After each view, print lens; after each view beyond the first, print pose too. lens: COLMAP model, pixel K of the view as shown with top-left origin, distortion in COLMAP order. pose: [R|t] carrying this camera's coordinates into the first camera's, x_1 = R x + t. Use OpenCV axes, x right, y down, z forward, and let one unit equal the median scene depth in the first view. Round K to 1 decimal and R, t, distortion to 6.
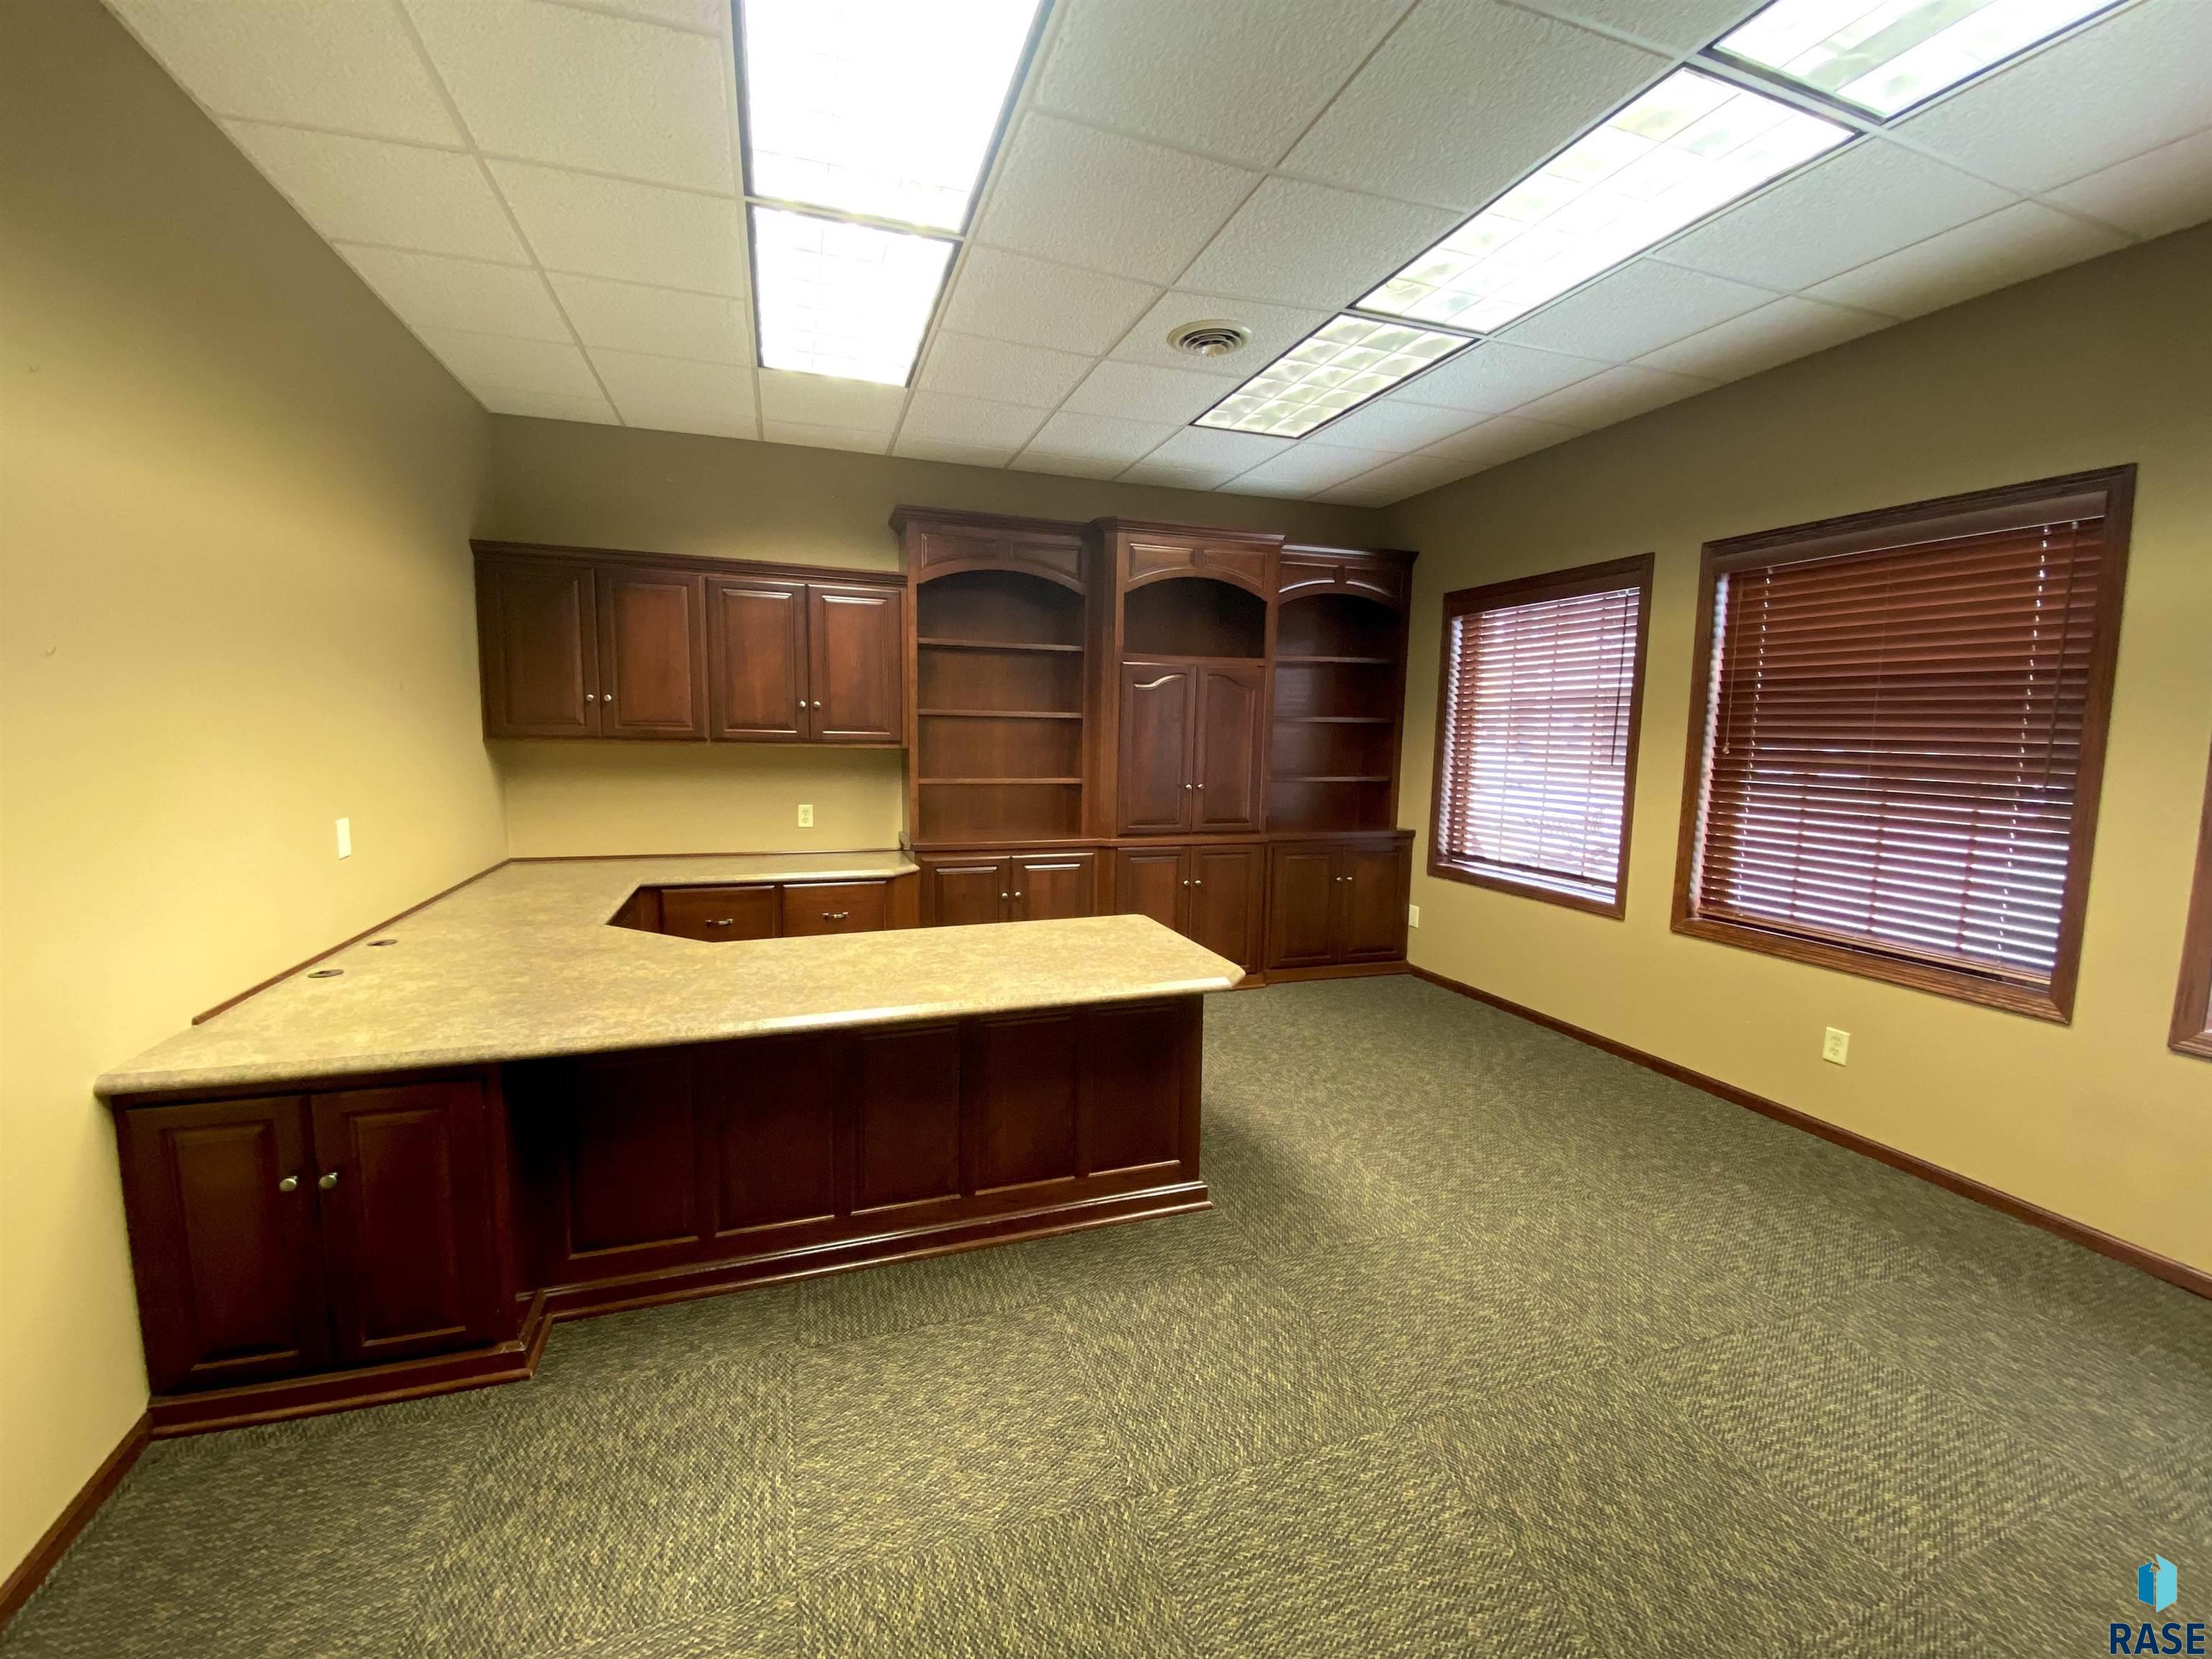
lens RADIAL K [[884.3, 0, 1095.4], [0, 884.3, 838.5], [0, 0, 1]] dist [0.006126, -0.000946]
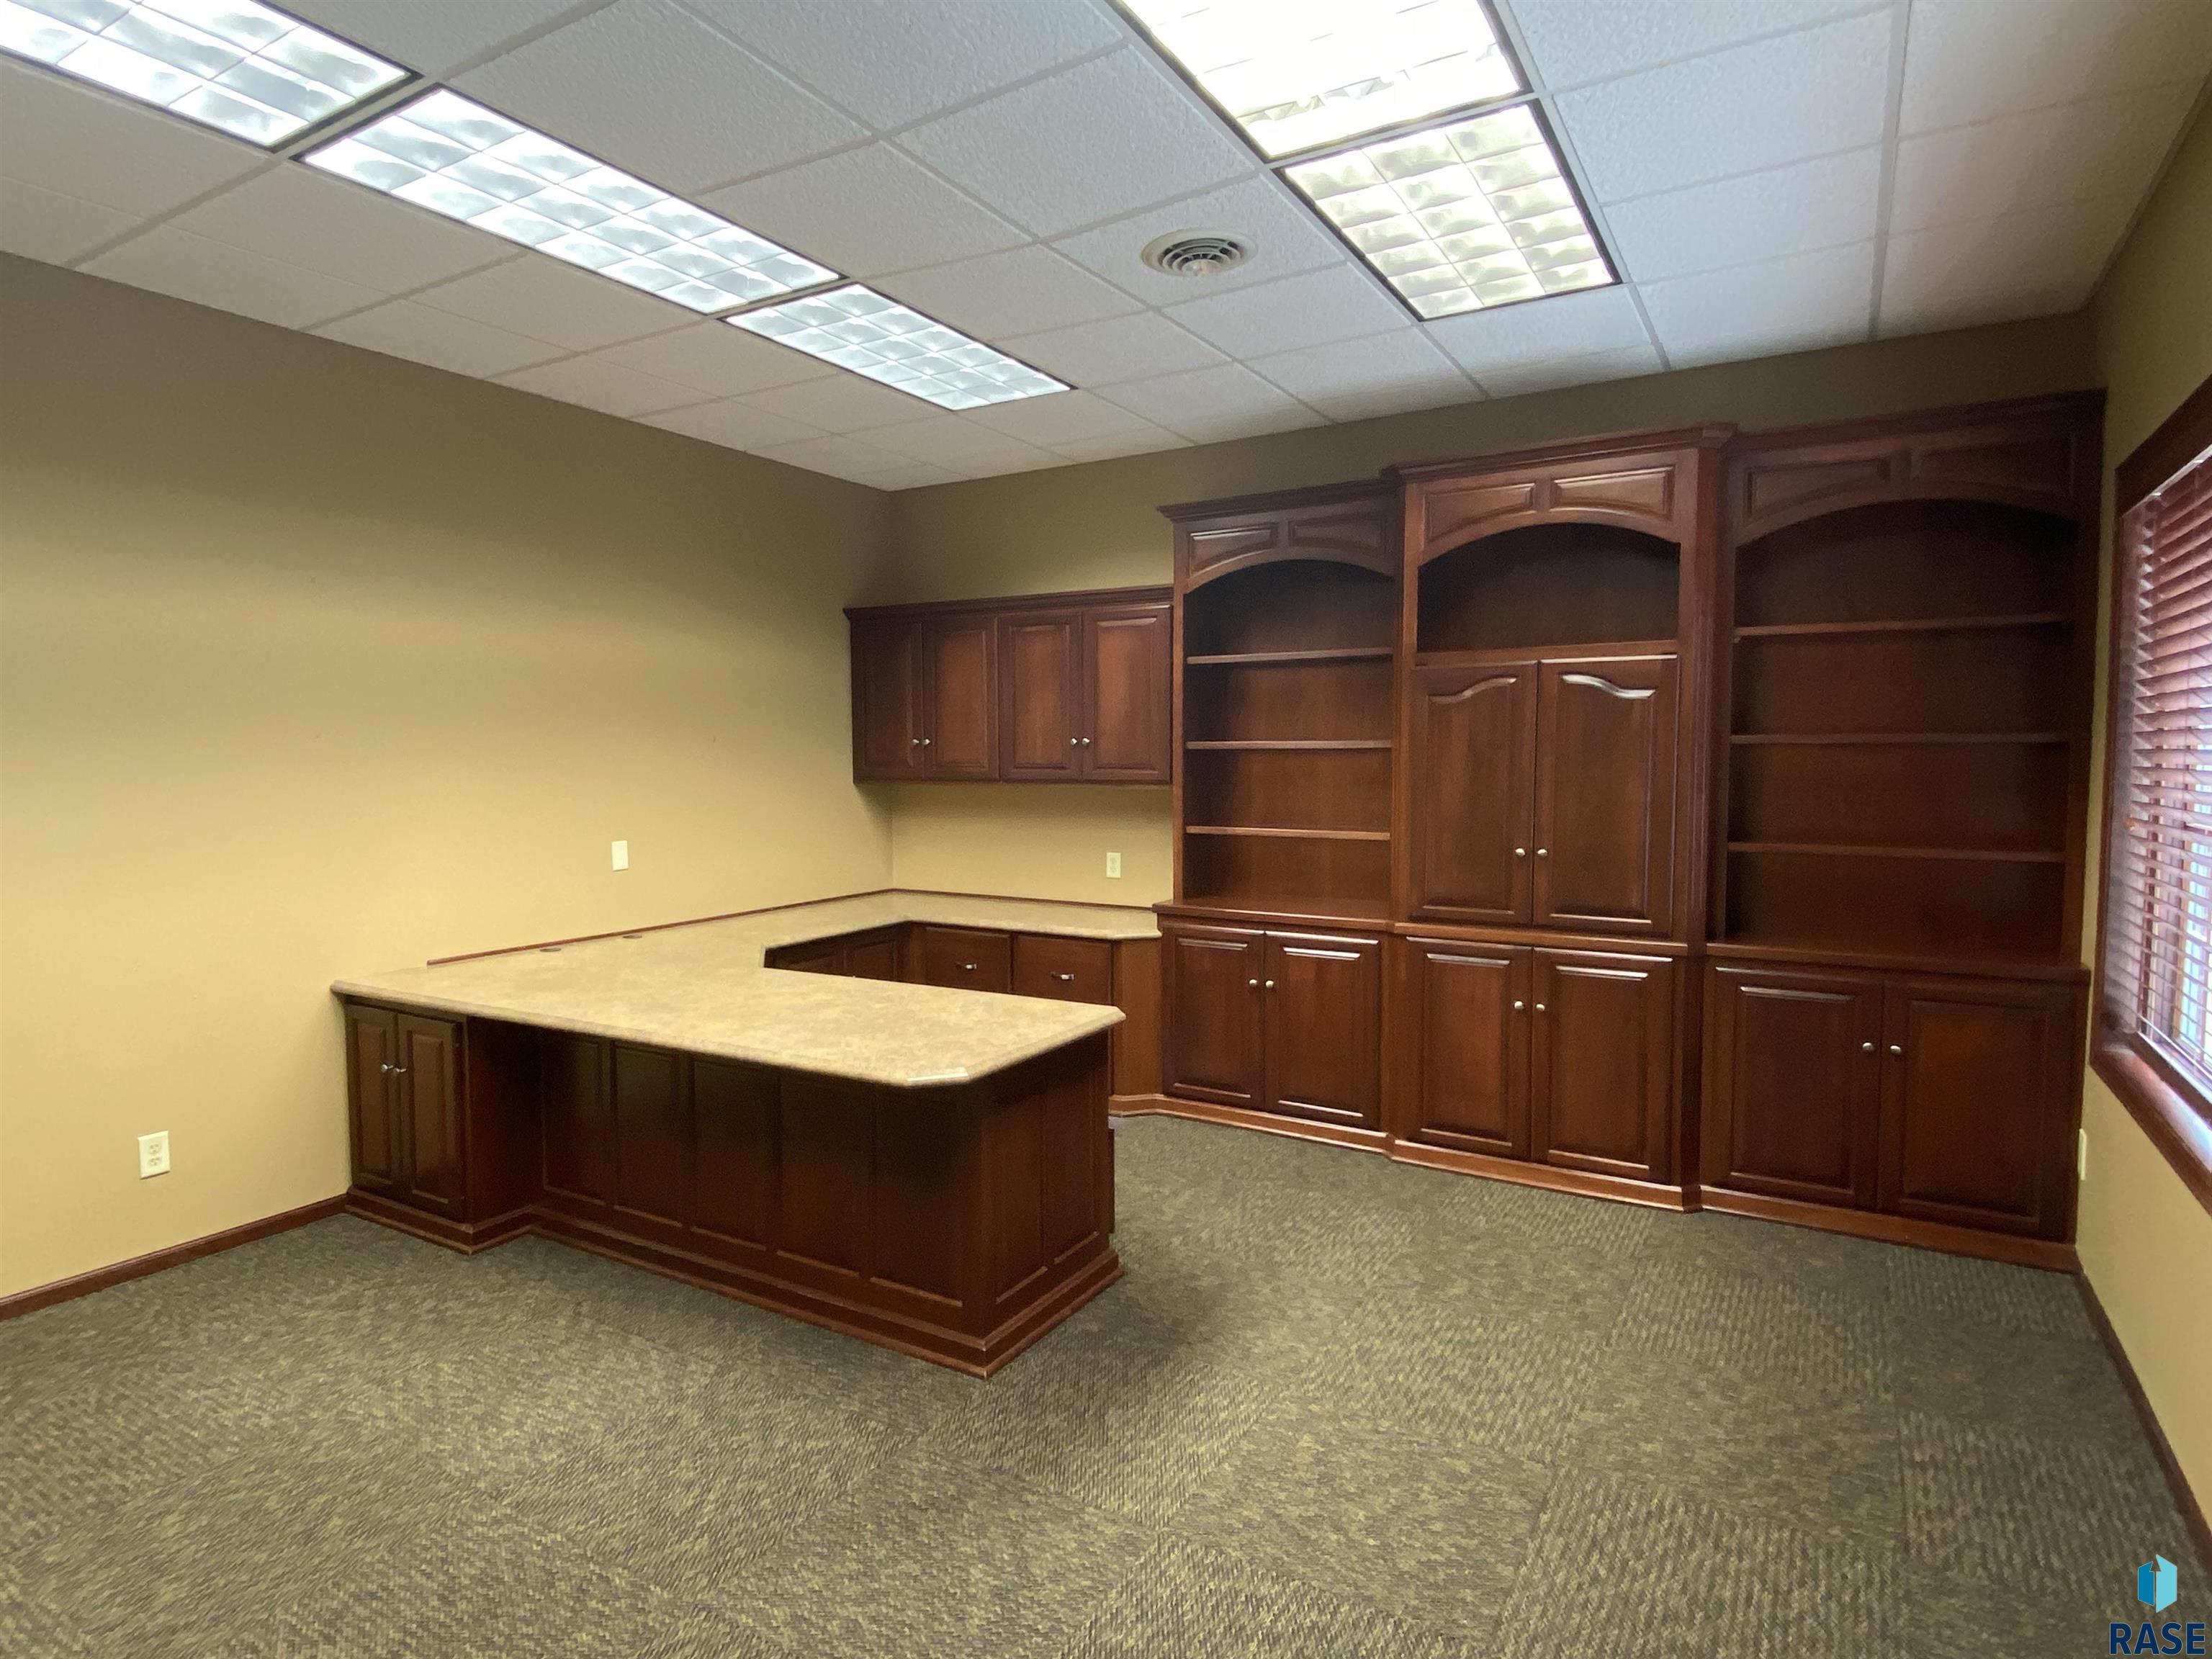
lens RADIAL K [[1238.2, 0, 1095.8], [0, 1238.2, 809.5], [0, 0, 1]] dist [0.008742, -0.002413]
pose [[0.640703, 0.013232, -0.767675, 0.672940], [-0.080258, 0.995528, -0.049825, -0.021595], [0.763583, 0.093535, 0.638899, 0.220496]]
